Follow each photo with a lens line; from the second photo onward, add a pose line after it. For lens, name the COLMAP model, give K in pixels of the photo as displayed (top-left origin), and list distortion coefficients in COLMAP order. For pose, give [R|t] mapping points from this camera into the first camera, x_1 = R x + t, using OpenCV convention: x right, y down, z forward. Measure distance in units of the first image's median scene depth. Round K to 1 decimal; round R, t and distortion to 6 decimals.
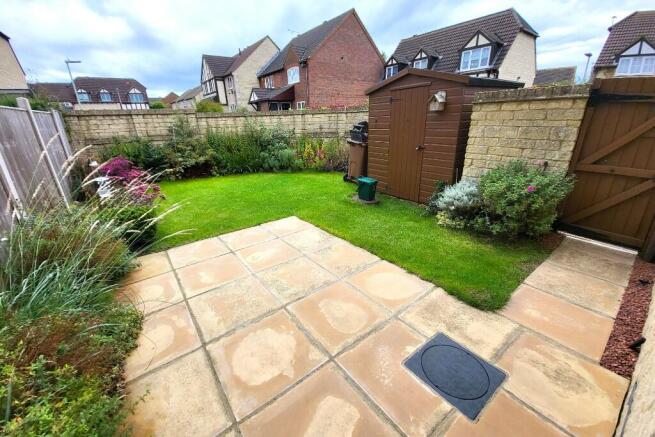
lens RADIAL K [[261.7, 0, 316.4], [0, 261.7, 219.7], [0, 0, 1]] dist [-0.011683, -0.000210]
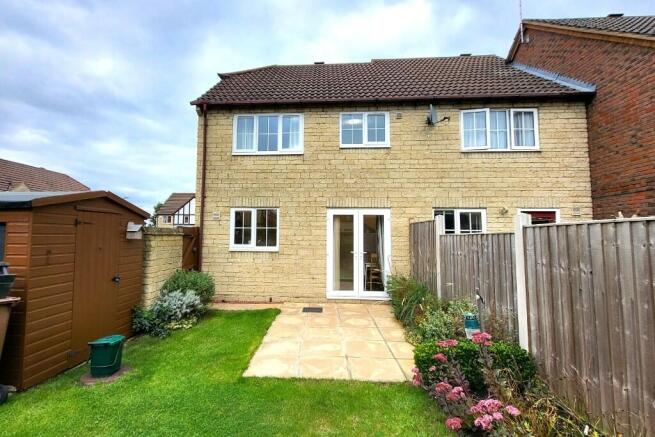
lens RADIAL K [[261.7, 0, 316.4], [0, 261.7, 219.7], [0, 0, 1]] dist [-0.011683, -0.000210]
pose [[-0.786054, 0.064061, 0.614829, -0.850537], [0.233947, 0.951464, 0.199965, -0.618460], [-0.572177, 0.301021, -0.762889, 1.579039]]
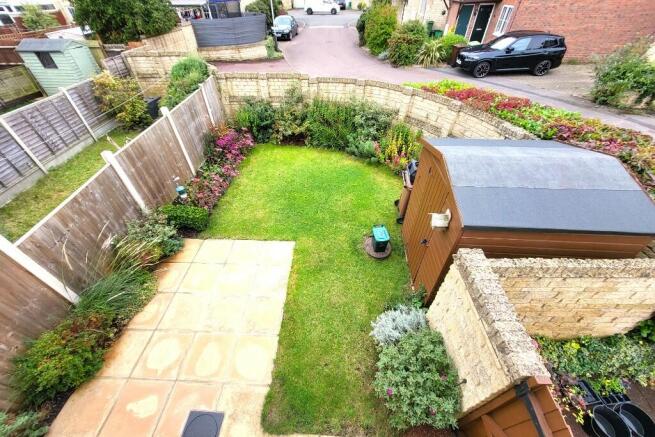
lens RADIAL K [[257.0, 0, 317.9], [0, 257.0, 214.7], [0, 0, 1]] dist [0.003875, -0.000069]
pose [[0.762801, 0.438914, -0.474857, 0.631189], [-0.220280, 0.866810, 0.447345, -0.846877], [0.607956, -0.236634, 0.757888, 0.220082]]
